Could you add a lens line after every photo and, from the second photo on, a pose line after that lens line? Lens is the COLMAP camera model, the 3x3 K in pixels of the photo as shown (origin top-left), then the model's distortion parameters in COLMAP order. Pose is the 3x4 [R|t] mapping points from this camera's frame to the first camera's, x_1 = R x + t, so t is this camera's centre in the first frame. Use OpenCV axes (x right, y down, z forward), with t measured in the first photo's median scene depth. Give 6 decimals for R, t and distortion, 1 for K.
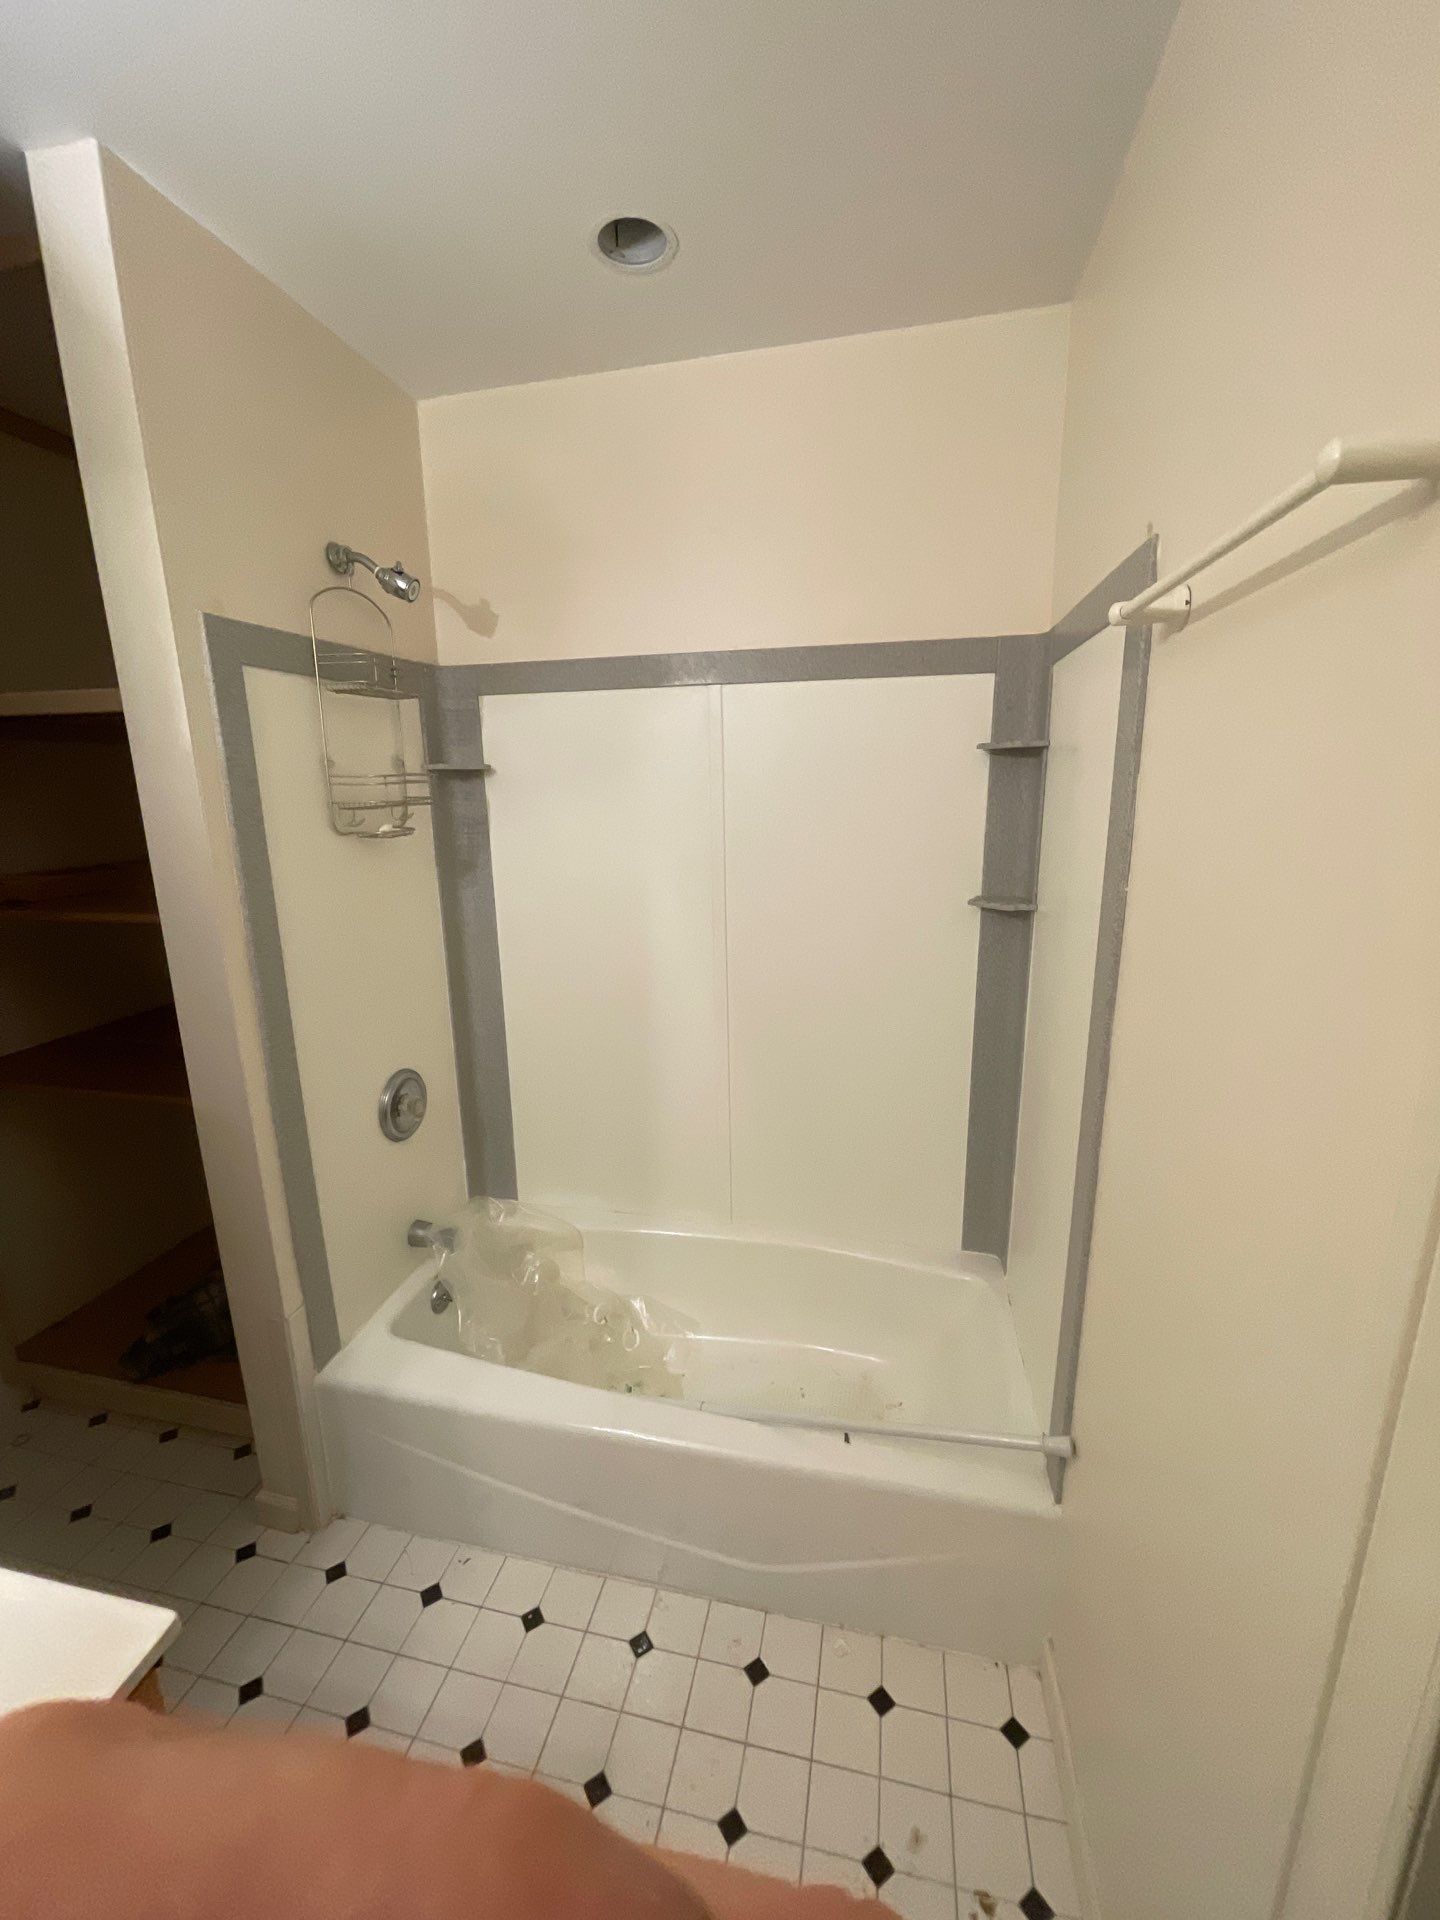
lens RADIAL K [[766.5, 0, 721.7], [0, 766.5, 957.5], [0, 0, 1]] dist [0.001471, 0.000189]
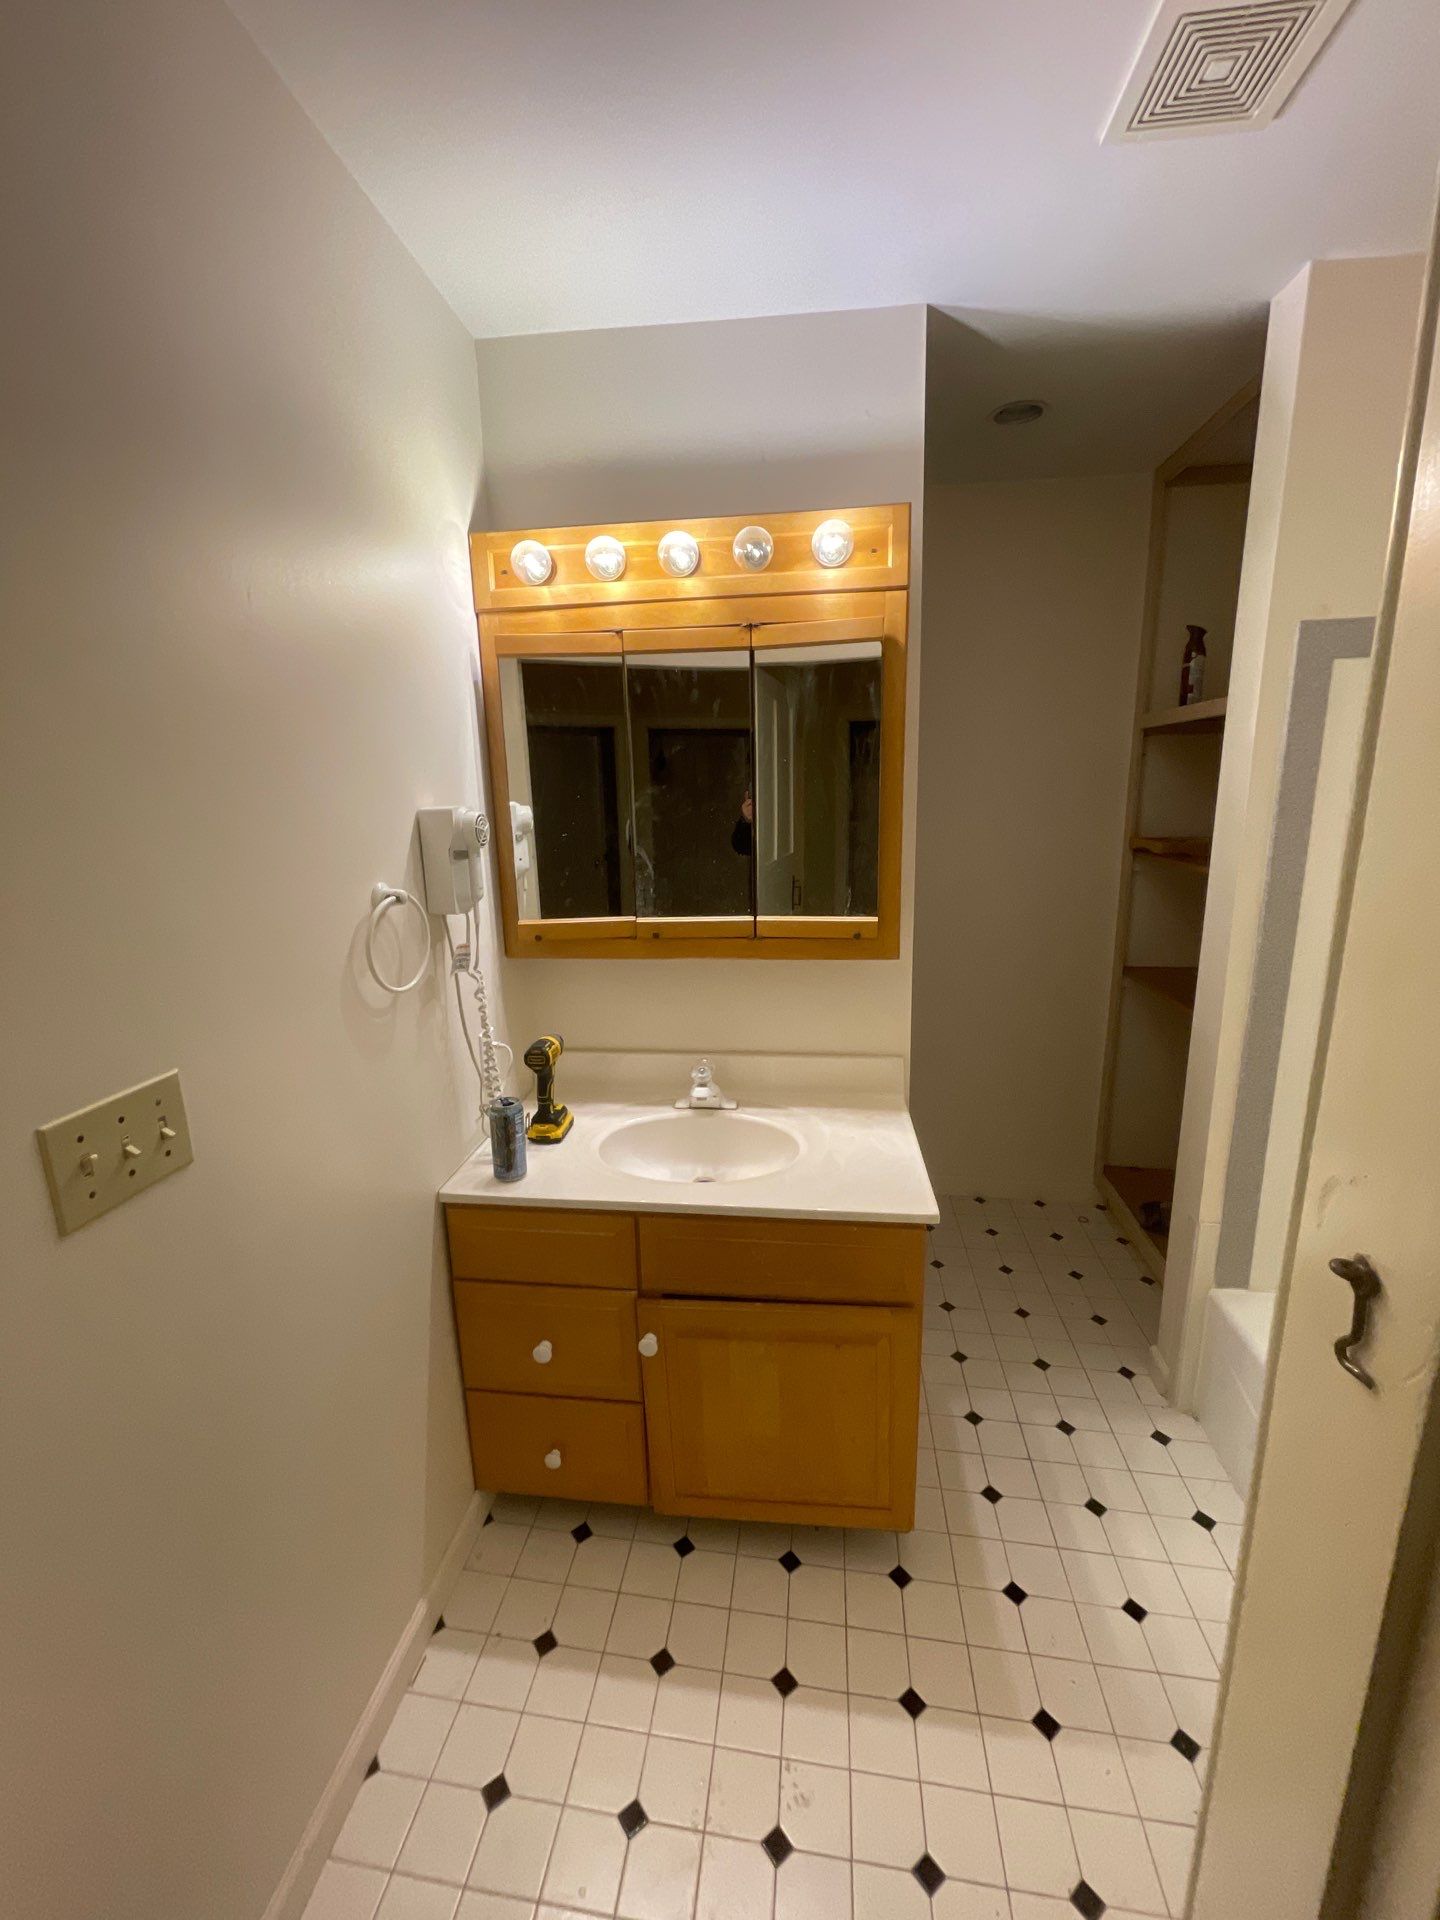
lens RADIAL K [[766.5, 0, 719.1], [0, 766.5, 961.4], [0, 0, 1]] dist [0.001471, 0.000189]
pose [[0.082327, 0.221755, -0.971621, 0.407774], [-0.196100, 0.959475, 0.202367, -0.008433], [0.977122, 0.173875, 0.122477, 0.059292]]
